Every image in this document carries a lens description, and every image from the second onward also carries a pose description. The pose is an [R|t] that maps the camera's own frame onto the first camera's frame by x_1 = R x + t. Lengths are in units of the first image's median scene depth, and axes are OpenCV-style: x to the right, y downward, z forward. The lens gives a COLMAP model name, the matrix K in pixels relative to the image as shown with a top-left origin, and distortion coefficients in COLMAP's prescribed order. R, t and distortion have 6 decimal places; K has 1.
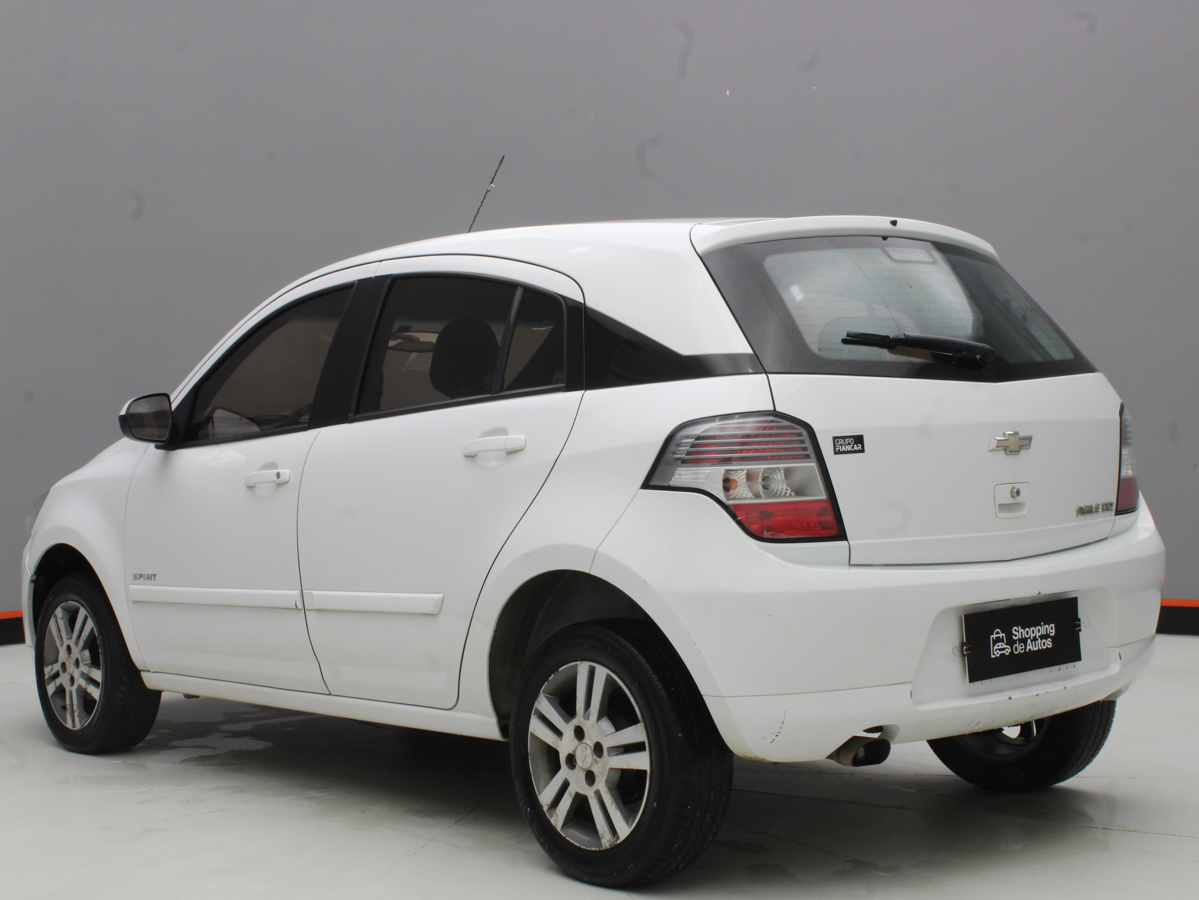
lens RADIAL K [[1931.3, 0, 599.5], [0, 1931.3, 450.0], [0, 0, 1]] dist [-0.102711, 0.096205]
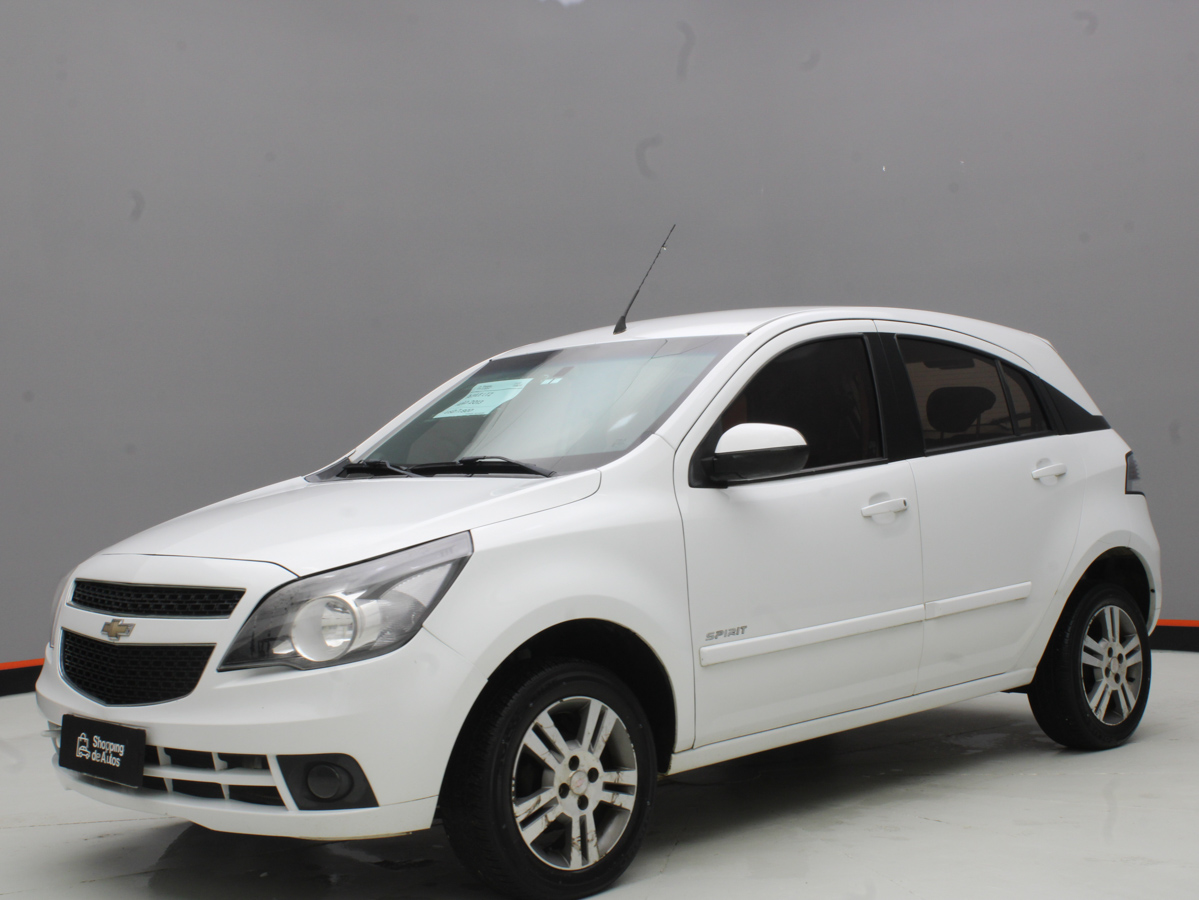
lens RADIAL K [[1714.1, 0, 599.5], [0, 1714.1, 450.0], [0, 0, 1]] dist [-0.105117, 0.069578]
pose [[-0.055964, 0.033985, 0.997854, -1.335857], [0.047164, 0.998395, -0.031358, 0.006183], [-0.997318, 0.045308, -0.057477, 1.448782]]
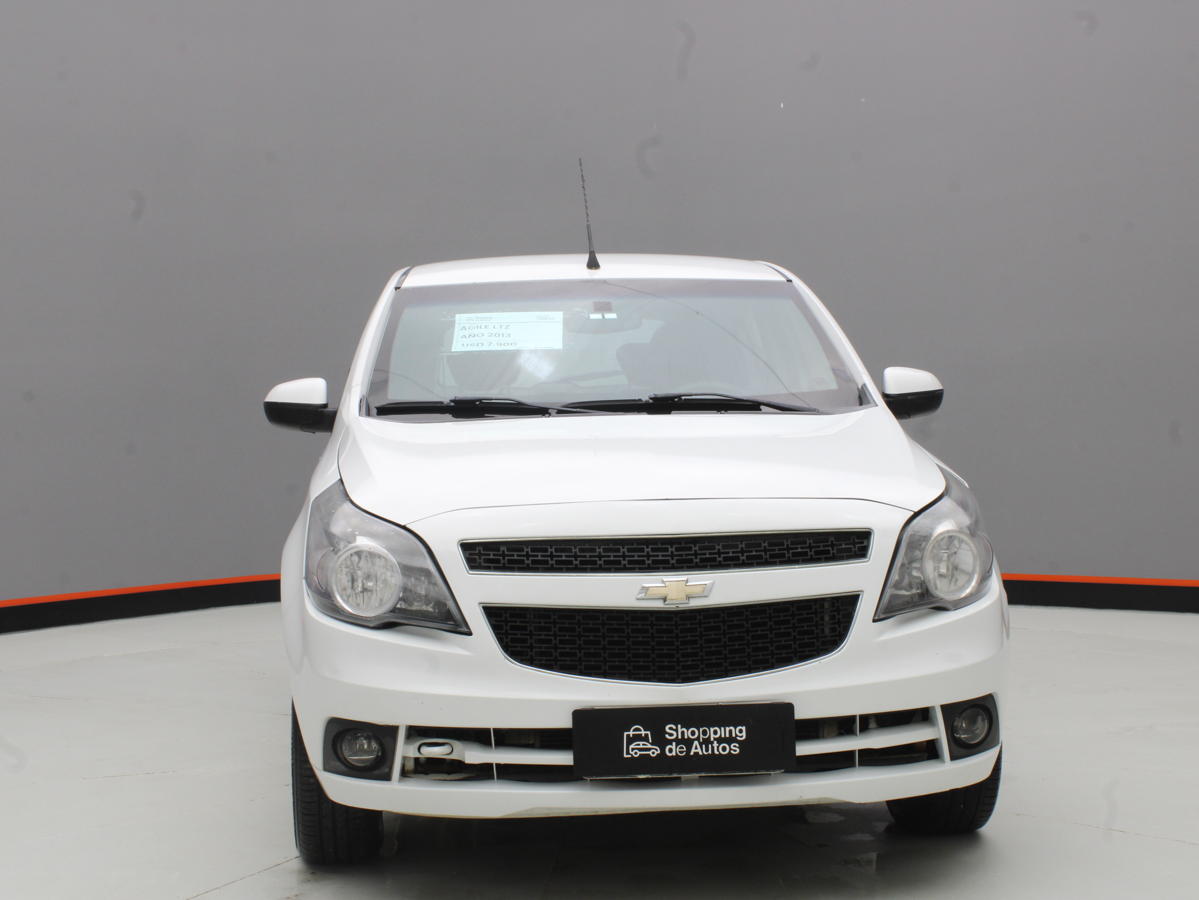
lens RADIAL K [[1788.0, 0, 599.5], [0, 1788.0, 450.0], [0, 0, 1]] dist [-0.044791, -0.026866]
pose [[-0.806620, 0.027588, 0.590426, -0.810752], [0.049981, 0.998516, 0.021625, -0.019823], [-0.588953, 0.046953, -0.806802, 2.358673]]
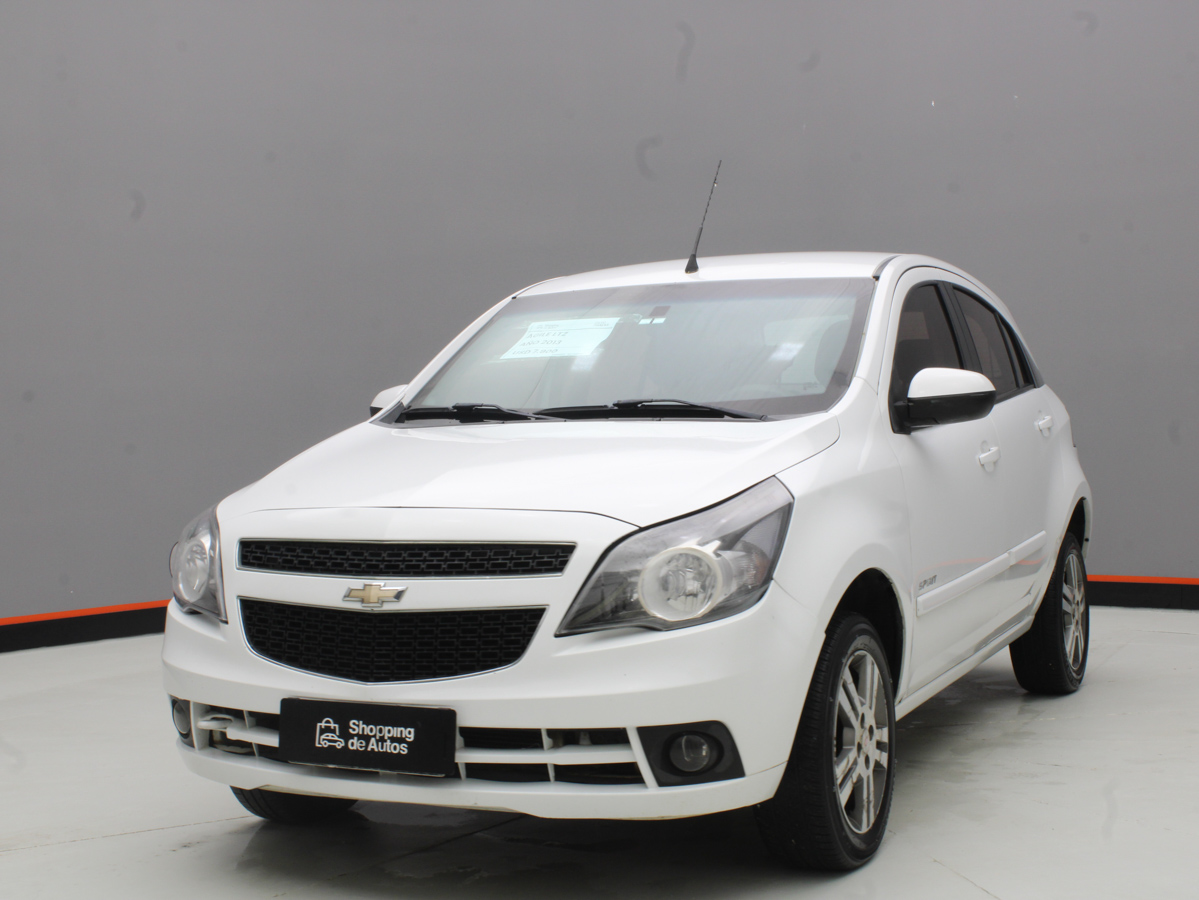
lens RADIAL K [[1788.0, 0, 599.5], [0, 1788.0, 450.0], [0, 0, 1]] dist [-0.044791, -0.026866]
pose [[-0.396948, 0.012805, 0.917752, -1.193626], [0.046421, 0.998903, 0.006141, -0.005695], [-0.916667, 0.045041, -0.397107, 1.915188]]
